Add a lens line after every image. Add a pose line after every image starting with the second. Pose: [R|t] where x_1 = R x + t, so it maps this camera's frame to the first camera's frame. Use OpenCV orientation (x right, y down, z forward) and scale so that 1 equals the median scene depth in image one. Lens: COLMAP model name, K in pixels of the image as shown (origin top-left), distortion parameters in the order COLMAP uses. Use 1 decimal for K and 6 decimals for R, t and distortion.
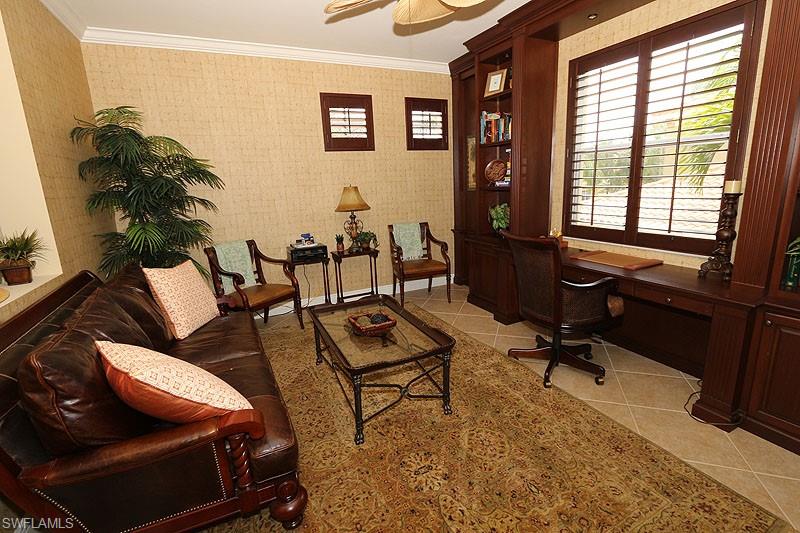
lens RADIAL K [[375.7, 0, 400.0], [0, 375.7, 266.5], [0, 0, 1]] dist [-0.023655, 0.000115]
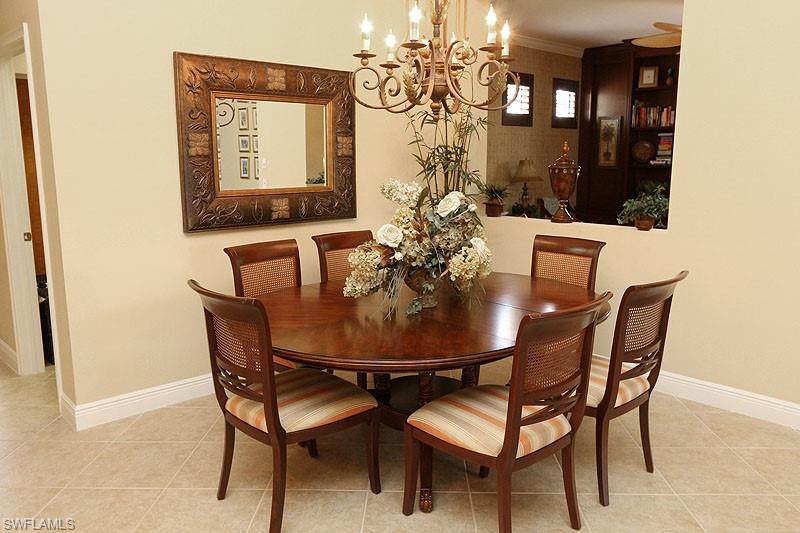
lens RADIAL K [[627.8, 0, 400.0], [0, 627.8, 266.5], [0, 0, 1]] dist [-0.007582, -0.005108]
pose [[0.953857, -0.007041, 0.300179, -0.919499], [0.025674, 0.997976, -0.058172, 0.166426], [-0.299162, 0.063194, 0.952107, -0.509743]]
